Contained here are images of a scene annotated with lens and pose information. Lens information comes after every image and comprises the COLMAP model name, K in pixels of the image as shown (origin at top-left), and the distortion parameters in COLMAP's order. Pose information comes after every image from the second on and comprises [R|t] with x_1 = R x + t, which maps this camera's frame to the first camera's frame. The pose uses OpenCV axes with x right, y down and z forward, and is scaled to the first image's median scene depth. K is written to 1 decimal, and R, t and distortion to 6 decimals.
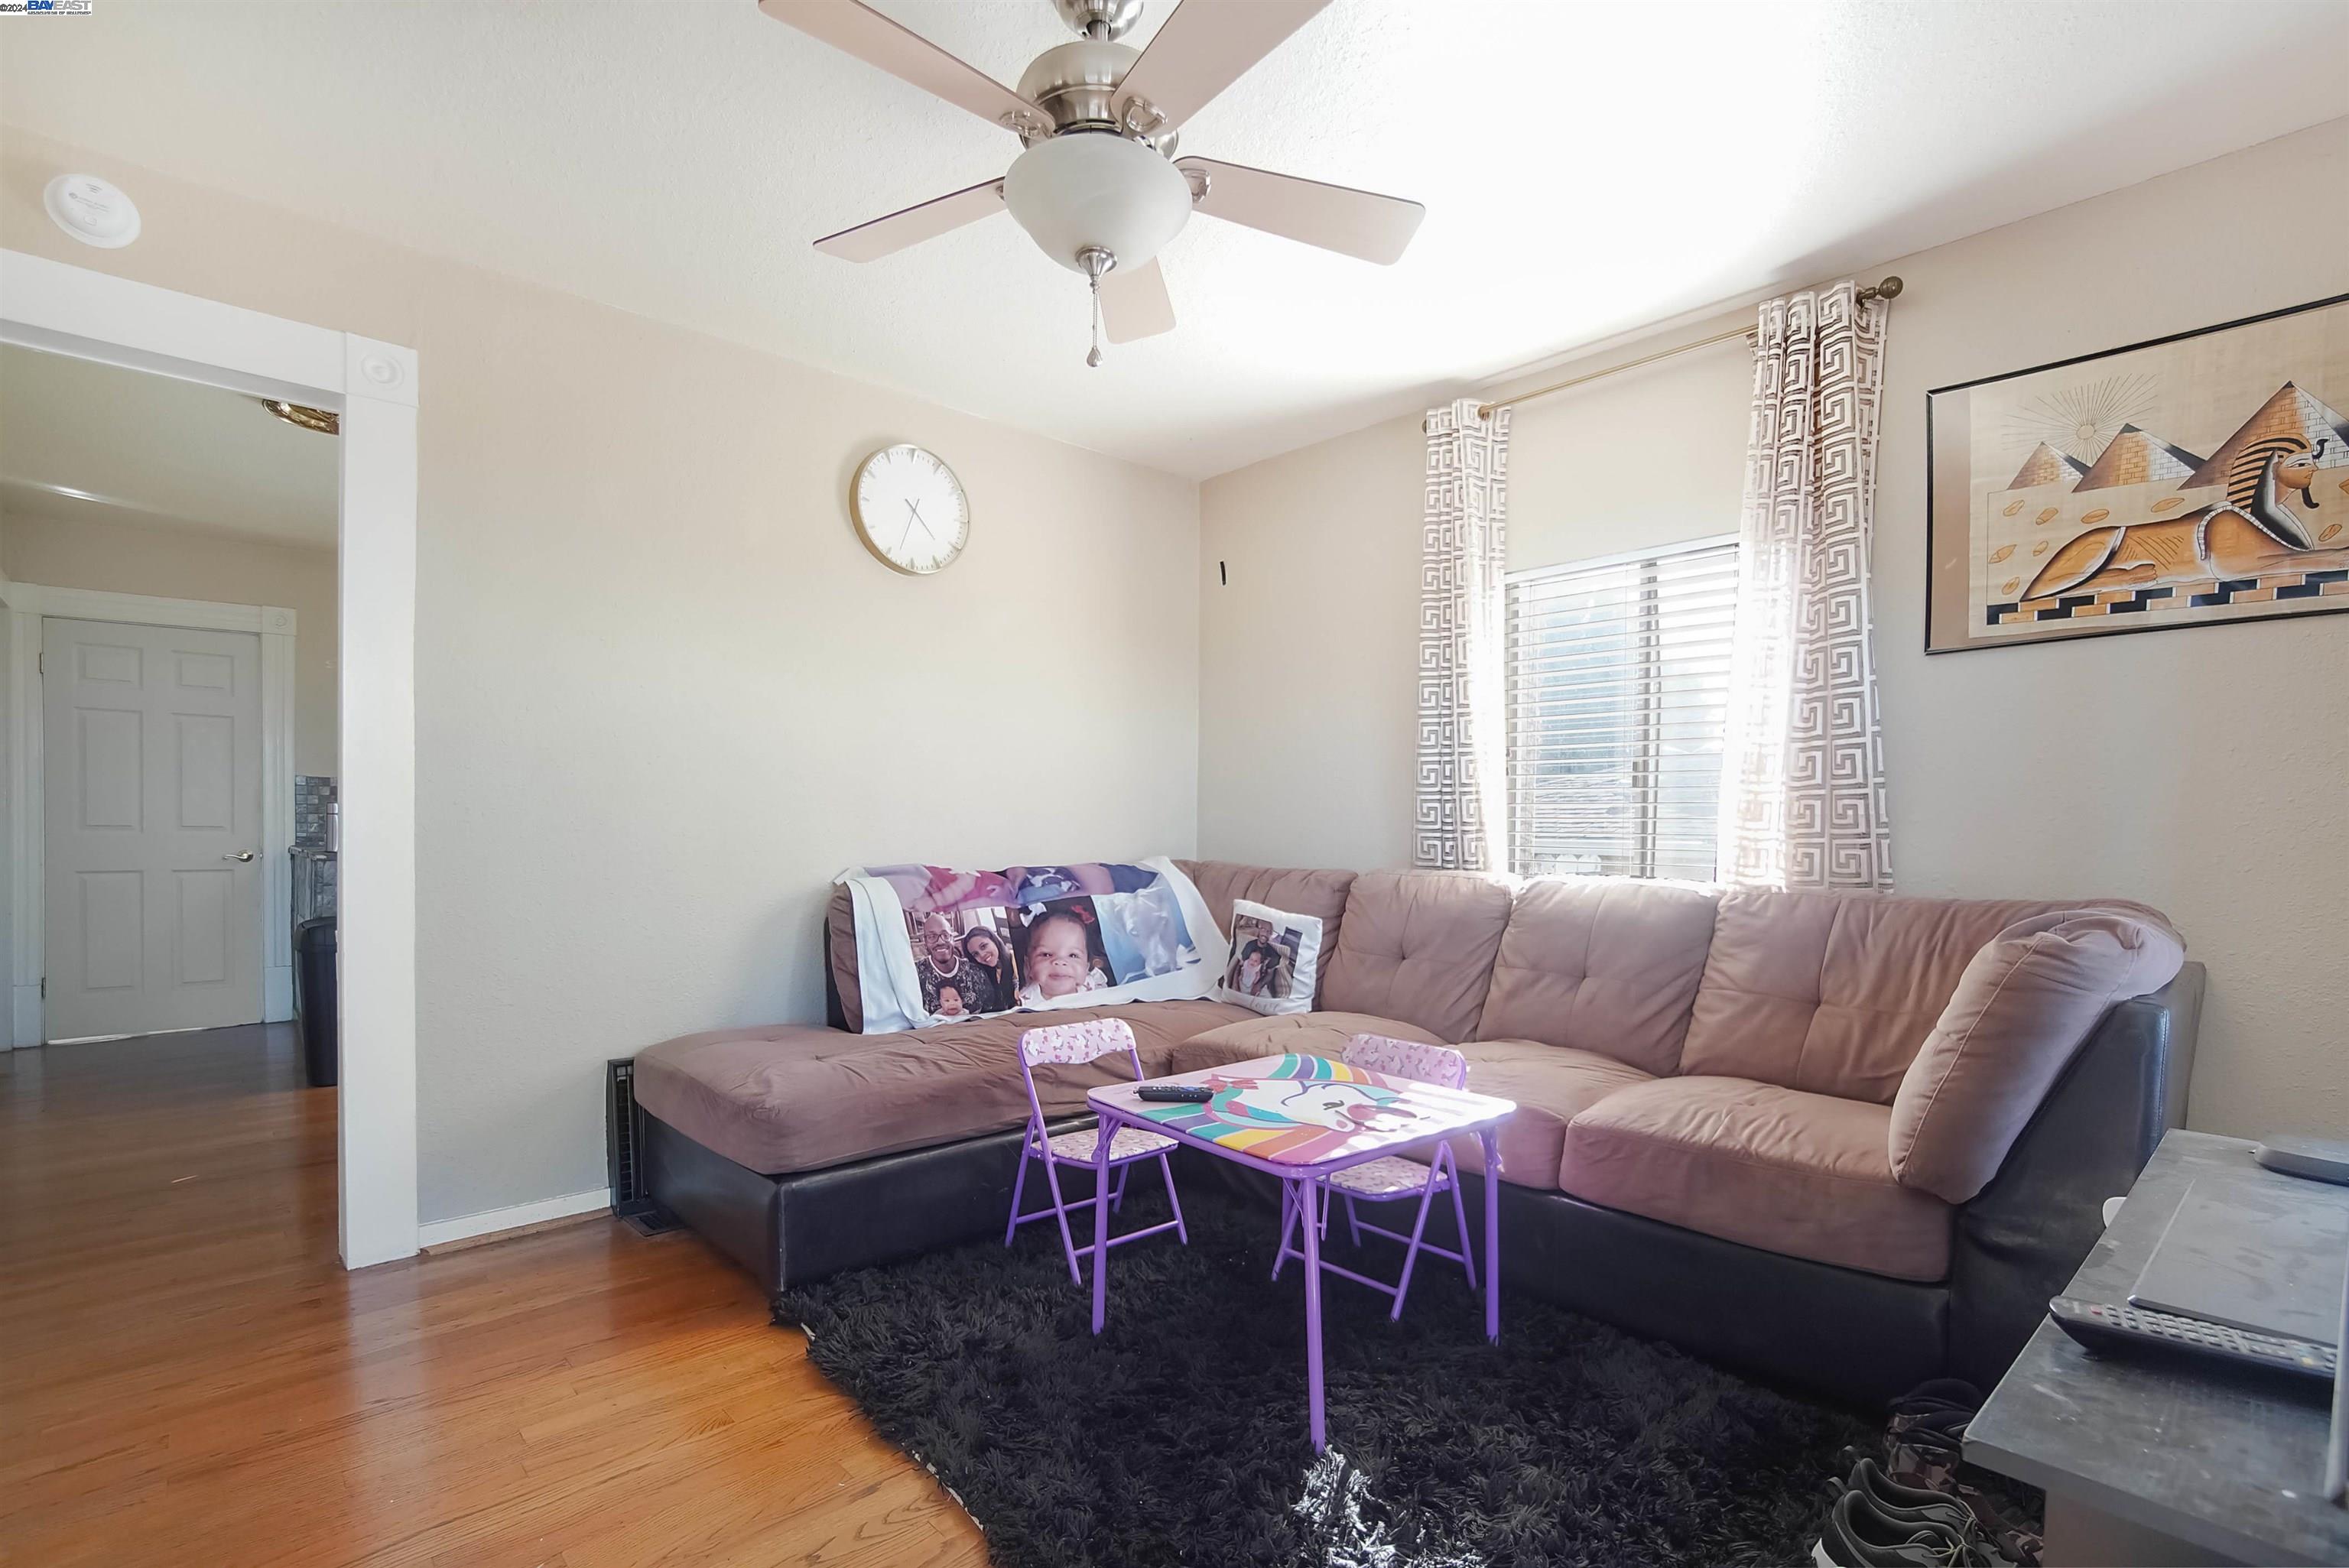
lens RADIAL K [[1061.4, 0, 1178.8], [0, 1061.4, 844.9], [0, 0, 1]] dist [0.001824, 0.000537]
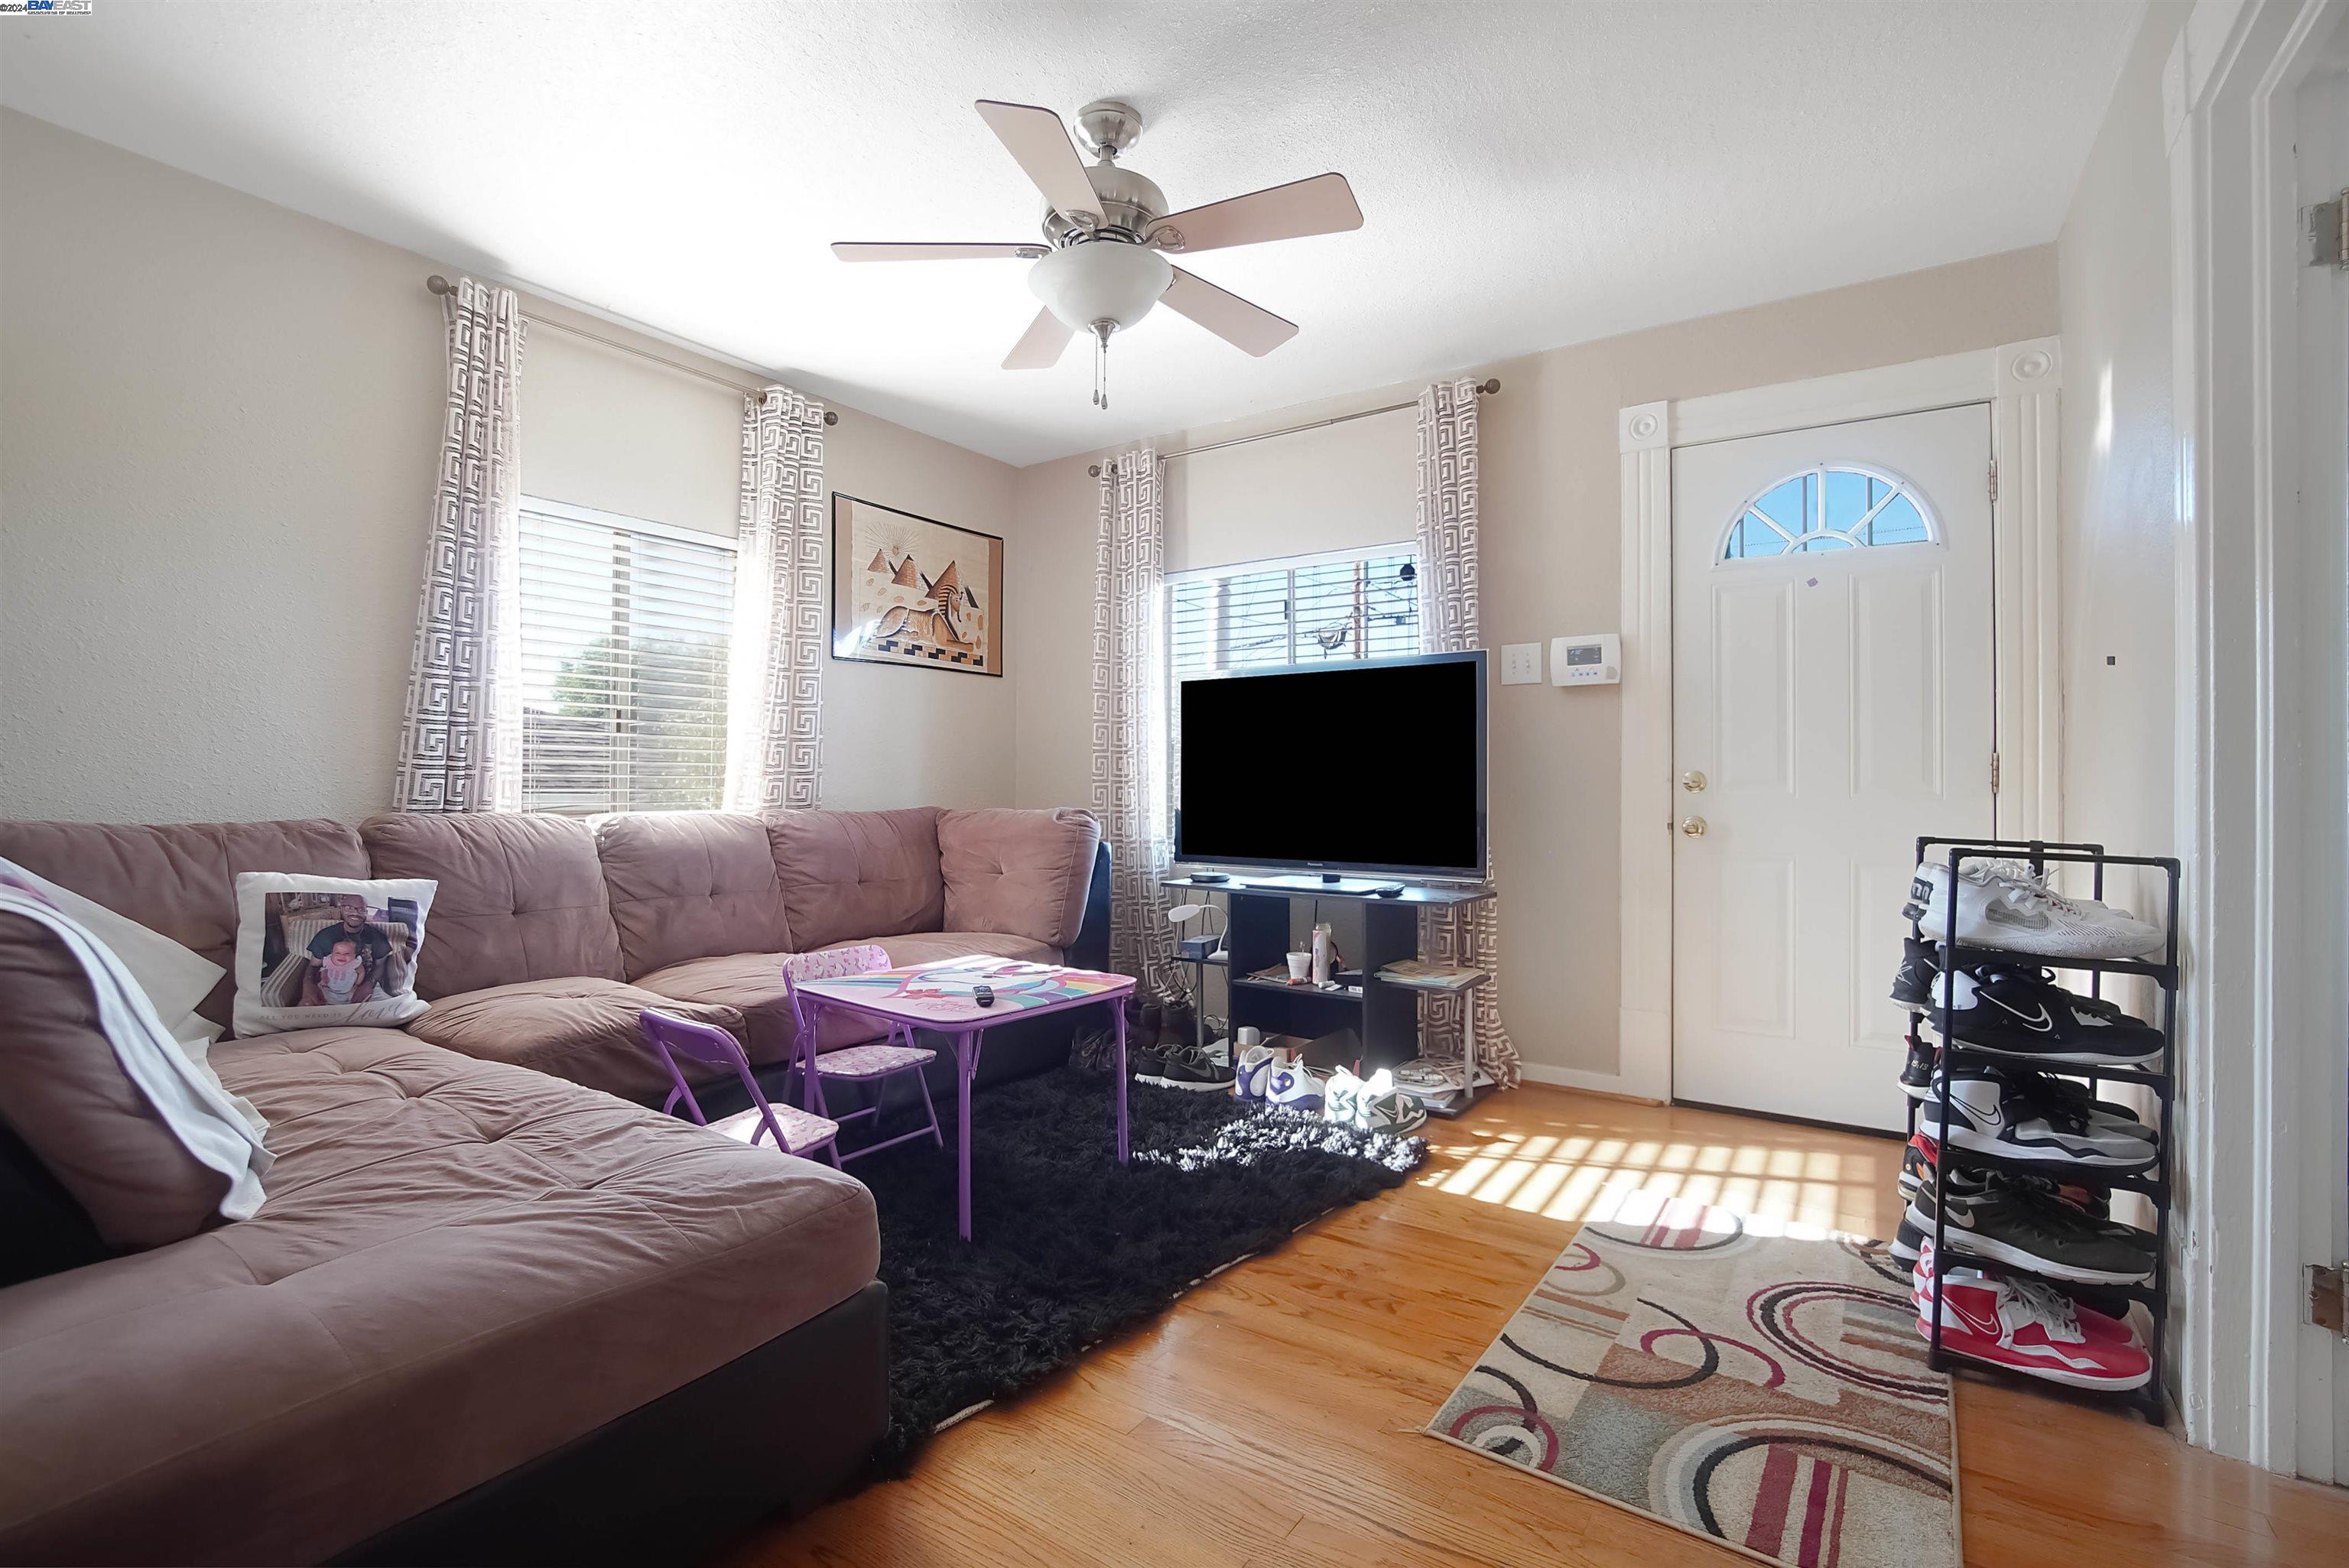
lens RADIAL K [[1045.6, 0, 1174.5], [0, 1045.6, 784.0], [0, 0, 1]] dist [-0.000495, 0.000040]
pose [[-0.177487, -0.008078, 0.984090, -0.909223], [0.009580, 0.999905, 0.009935, -0.003258], [-0.984077, 0.011191, -0.177393, 0.777625]]
